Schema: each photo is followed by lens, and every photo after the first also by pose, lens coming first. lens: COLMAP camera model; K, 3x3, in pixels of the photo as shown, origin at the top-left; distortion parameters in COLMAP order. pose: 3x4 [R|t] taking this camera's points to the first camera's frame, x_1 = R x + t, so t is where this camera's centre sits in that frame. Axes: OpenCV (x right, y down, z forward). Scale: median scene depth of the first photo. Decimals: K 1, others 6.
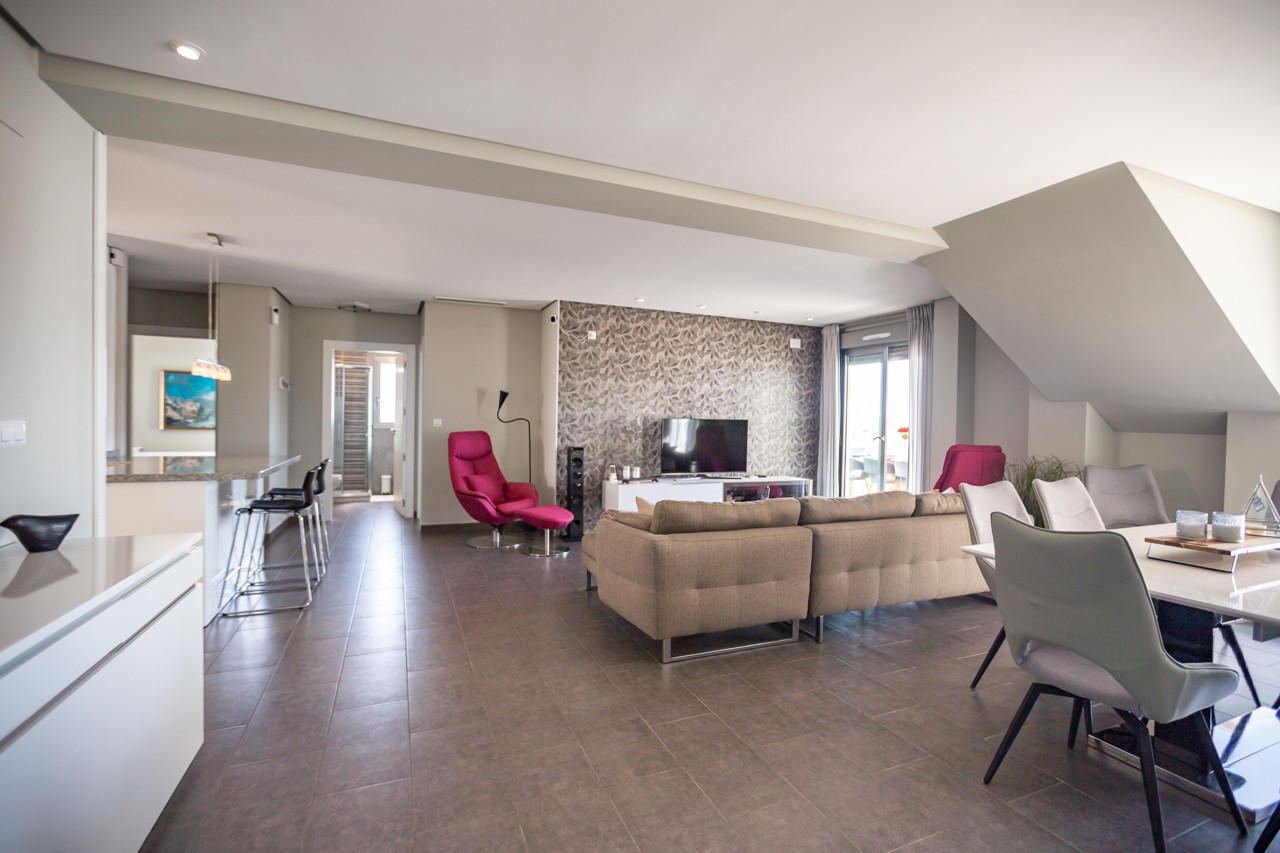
lens RADIAL K [[579.9, 0, 645.4], [0, 579.9, 429.2], [0, 0, 1]] dist [-0.033441, 0.015857]
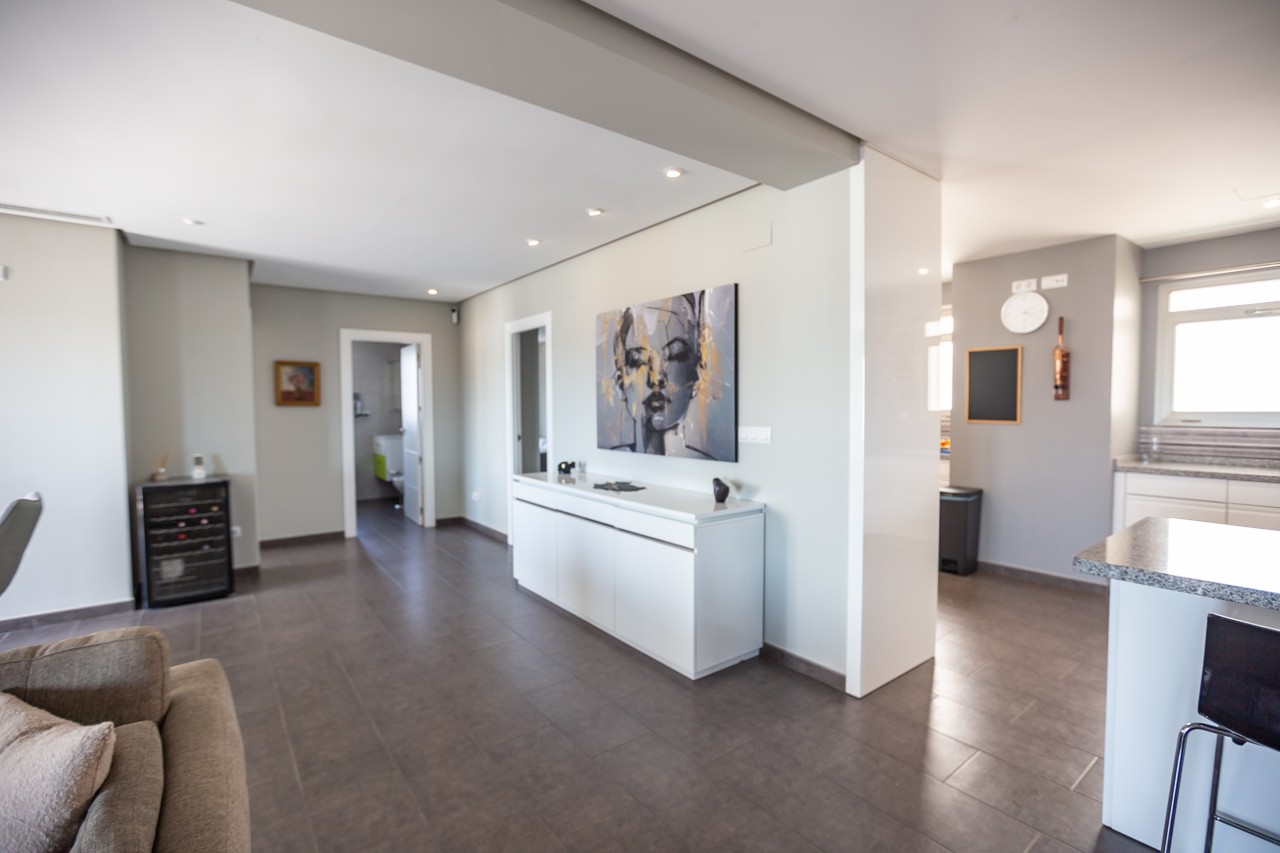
lens RADIAL K [[579.9, 0, 644.0], [0, 579.9, 427.8], [0, 0, 1]] dist [-0.033441, 0.015857]
pose [[-0.969098, -0.002090, -0.246667, -0.111873], [-0.015864, 0.998422, 0.053867, -0.028410], [0.246165, 0.056115, -0.967602, 0.734940]]
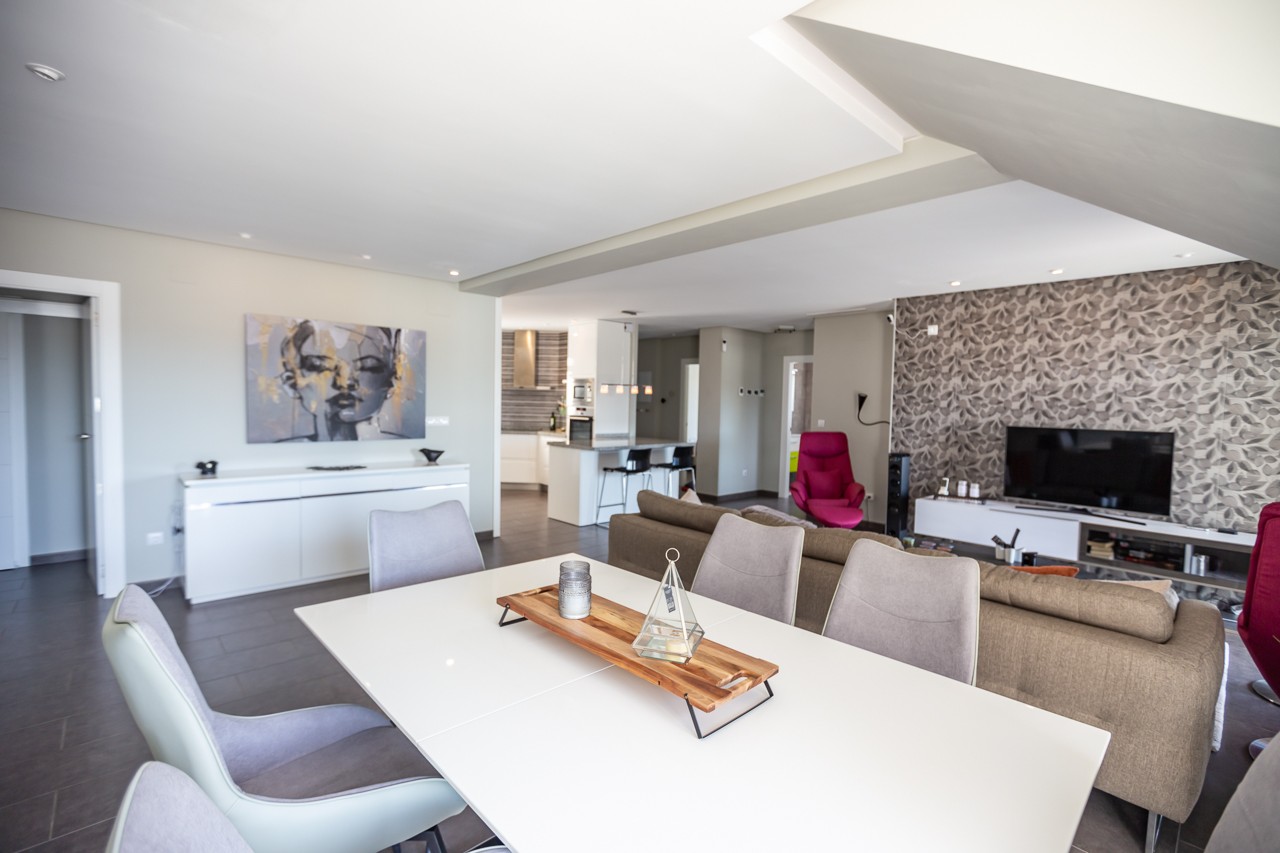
lens RADIAL K [[579.9, 0, 644.3], [0, 579.9, 429.3], [0, 0, 1]] dist [-0.033441, 0.015857]
pose [[0.343992, 0.036987, -0.938244, 0.581463], [-0.032719, 0.999089, 0.027390, -0.019063], [0.938403, 0.021277, 0.344888, 0.278226]]
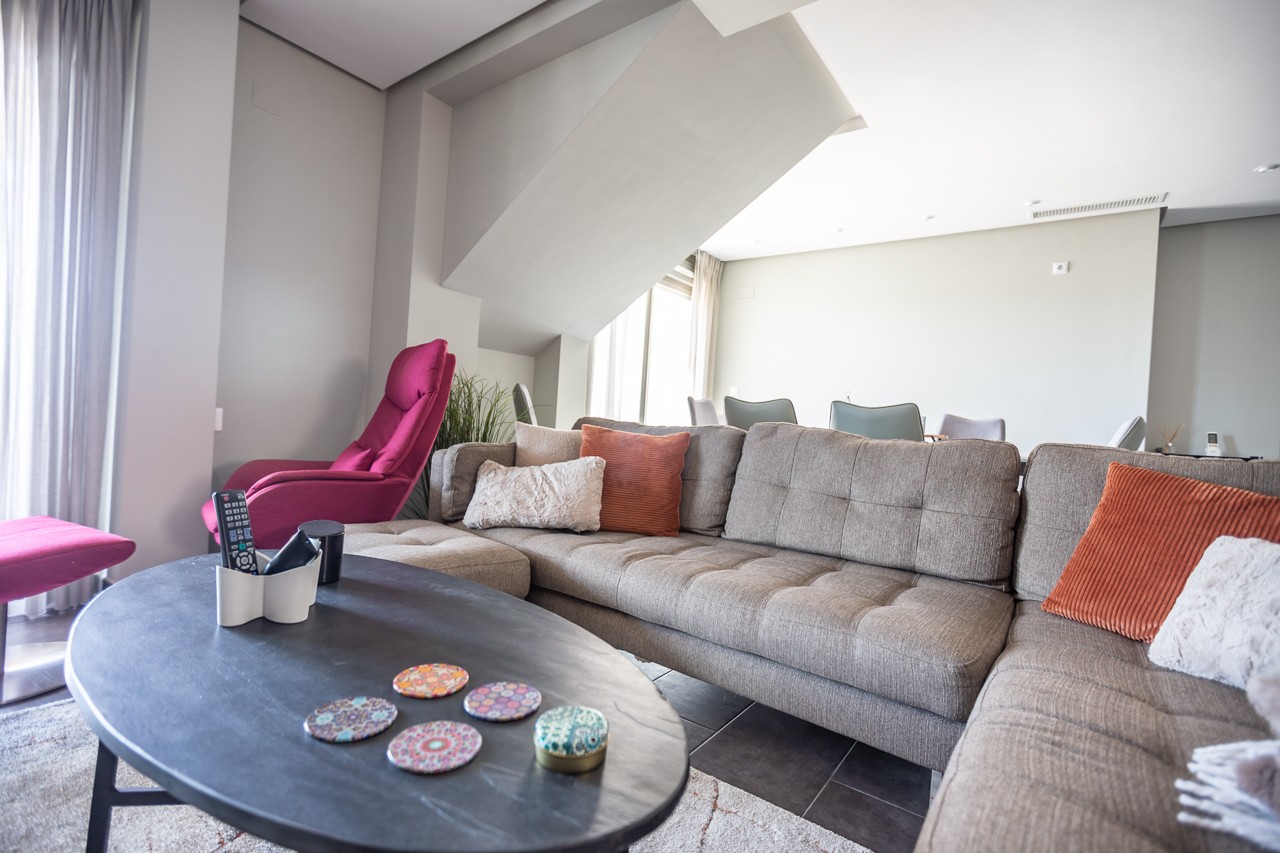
lens RADIAL K [[579.9, 0, 647.4], [0, 579.9, 429.9], [0, 0, 1]] dist [-0.033441, 0.015857]
pose [[-0.506372, -0.056361, 0.860471, 0.003154], [-0.055713, 0.997915, 0.032578, 0.058658], [-0.860513, -0.031443, -0.508457, 0.814026]]
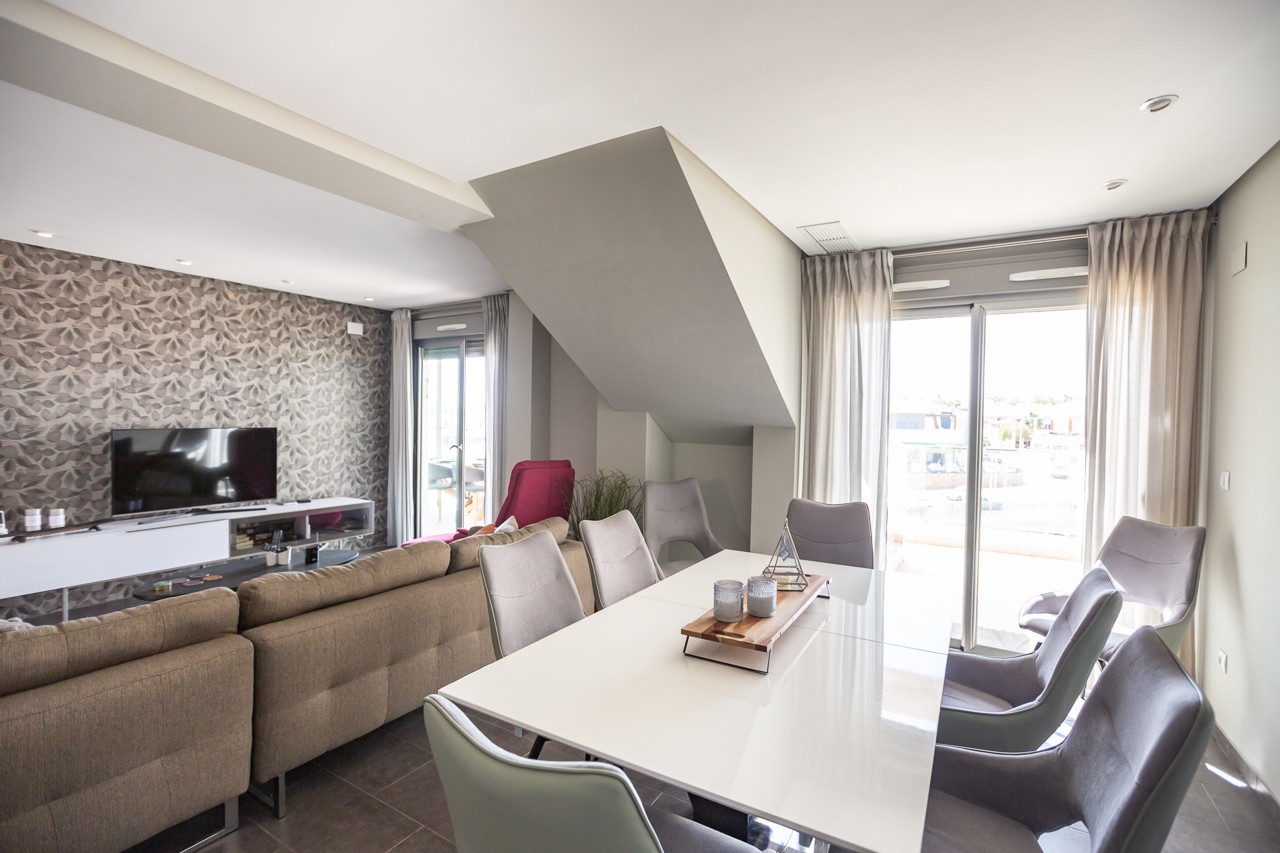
lens RADIAL K [[579.9, 0, 644.9], [0, 579.9, 428.2], [0, 0, 1]] dist [-0.033441, 0.015857]
pose [[0.813731, -0.016105, 0.581018, 0.141498], [0.007113, 0.999817, 0.017752, -0.026715], [-0.581198, -0.010313, 0.813697, 0.147311]]
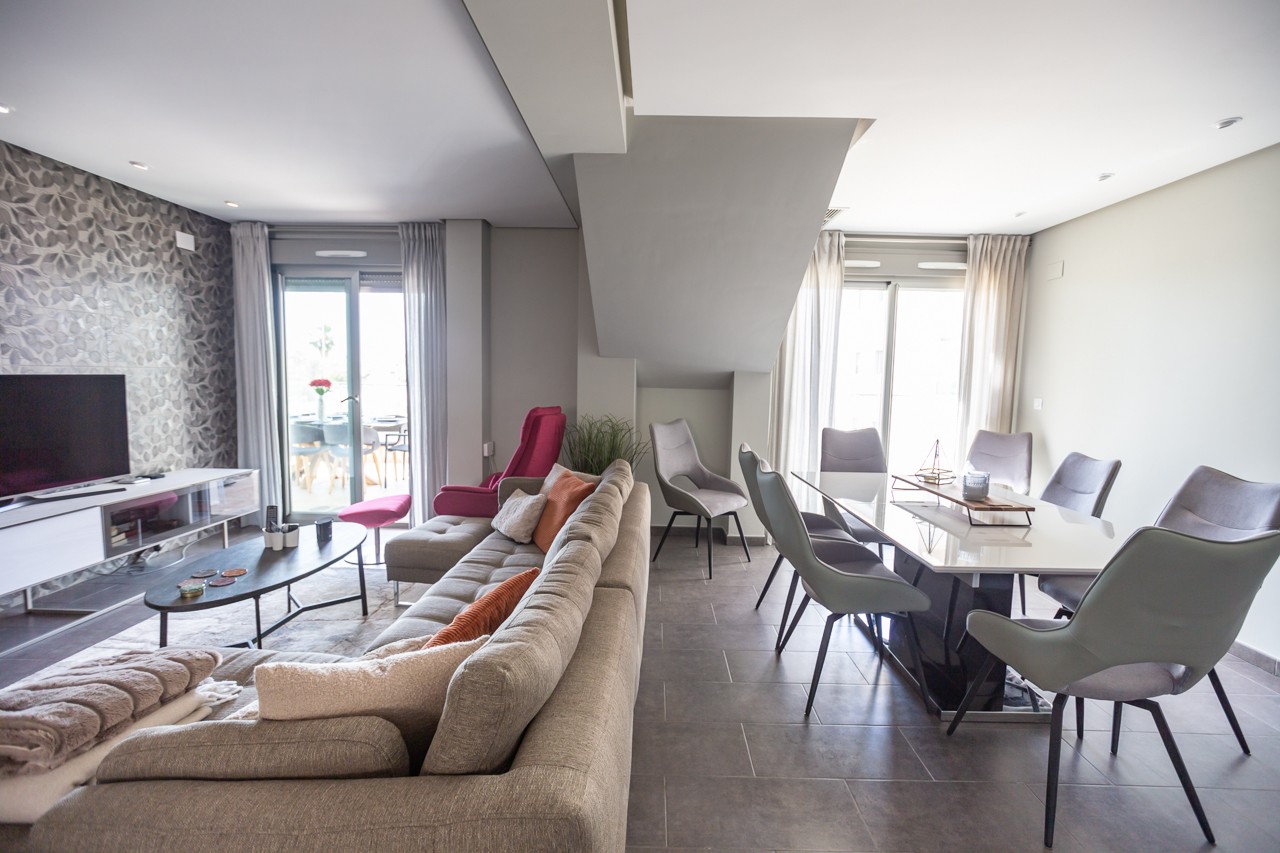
lens RADIAL K [[579.9, 0, 644.2], [0, 579.9, 430.3], [0, 0, 1]] dist [-0.033441, 0.015857]
pose [[0.410624, -0.096162, 0.906720, -0.105491], [0.002035, 0.994517, 0.104551, -0.020502], [-0.911803, -0.041086, 0.408568, 0.387328]]
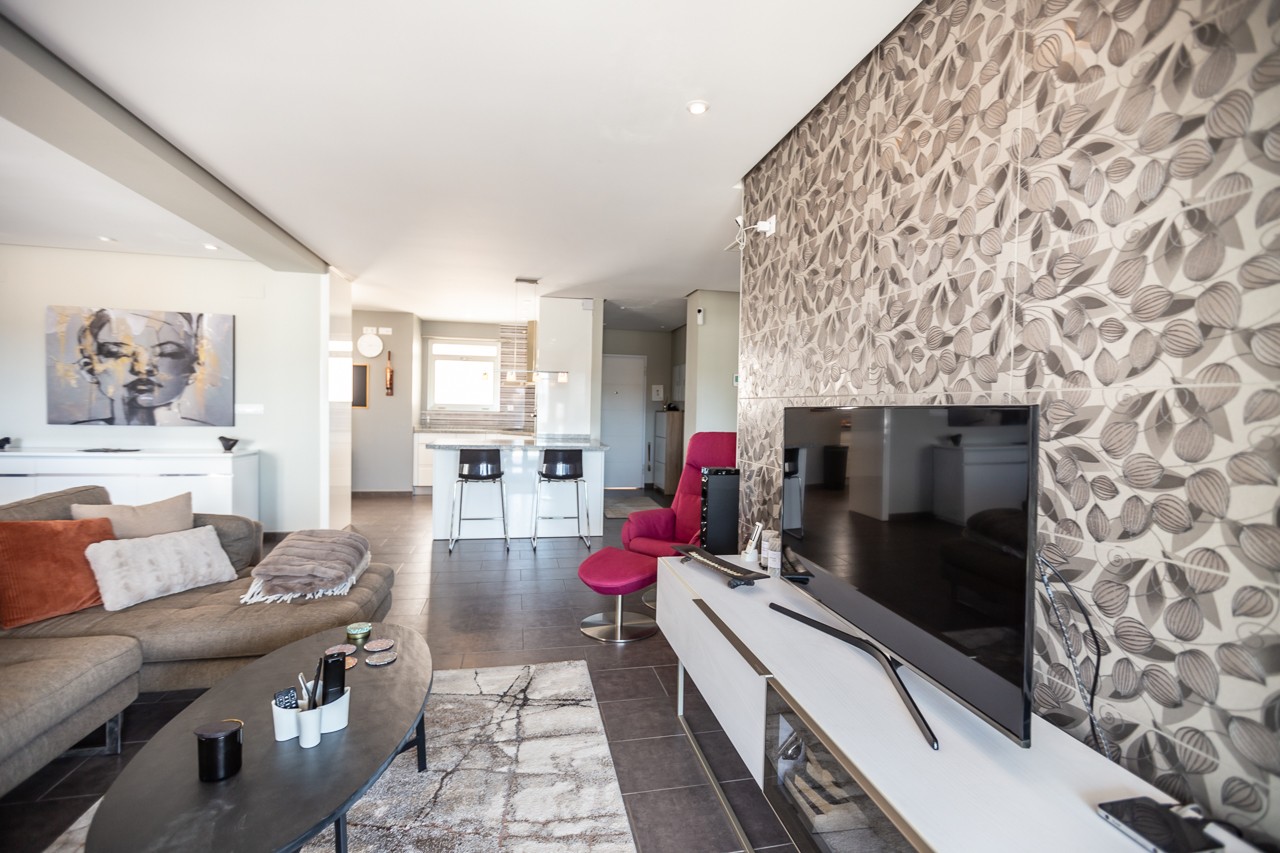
lens RADIAL K [[579.9, 0, 644.7], [0, 579.9, 427.6], [0, 0, 1]] dist [-0.033441, 0.015857]
pose [[-0.187424, 0.009716, -0.982231, 0.362107], [-0.042617, 0.998929, 0.018013, -0.009649], [0.981354, 0.045236, -0.186810, 0.980217]]
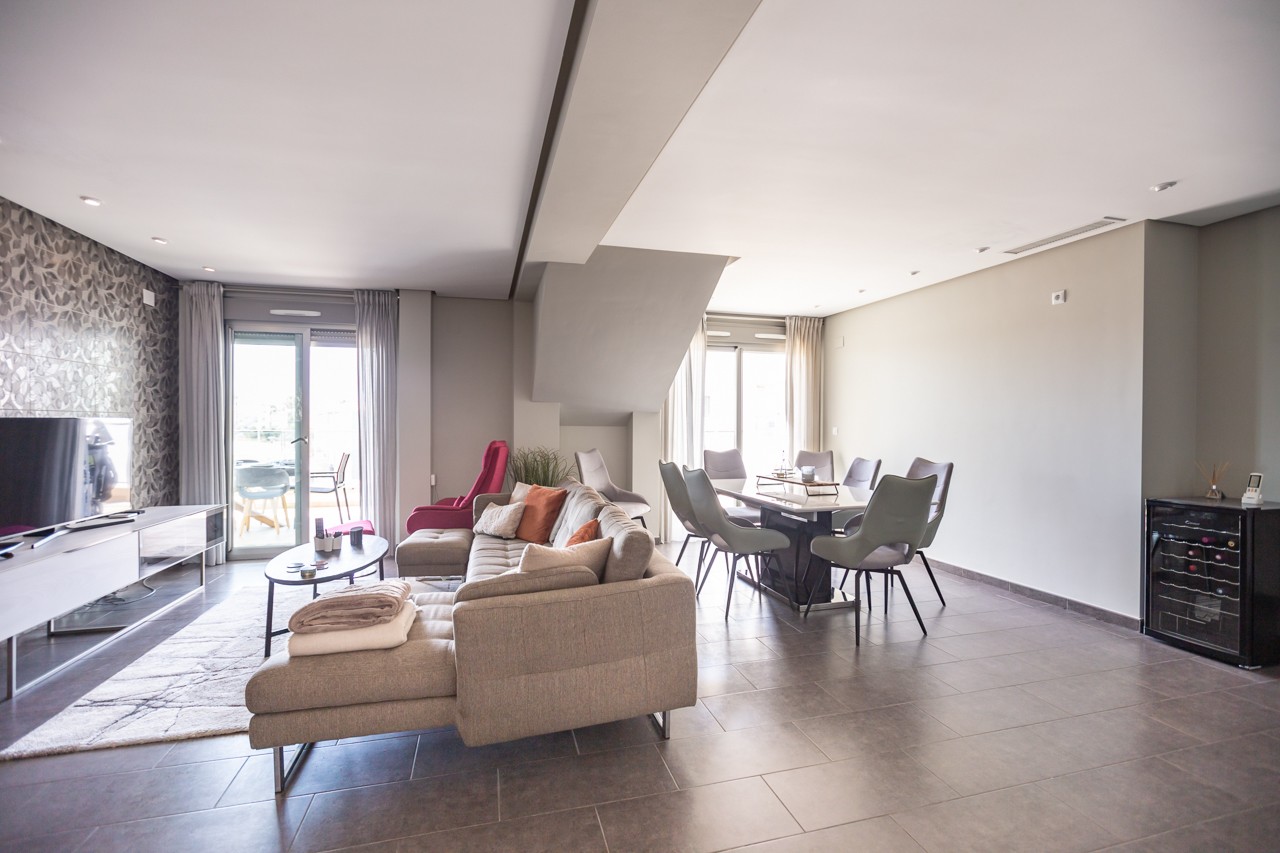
lens RADIAL K [[579.9, 0, 644.9], [0, 579.9, 429.4], [0, 0, 1]] dist [-0.033441, 0.015857]
pose [[0.132163, -0.027430, 0.990848, -0.341390], [0.015203, 0.999556, 0.025643, -0.012959], [-0.991111, 0.011675, 0.132522, 0.436236]]
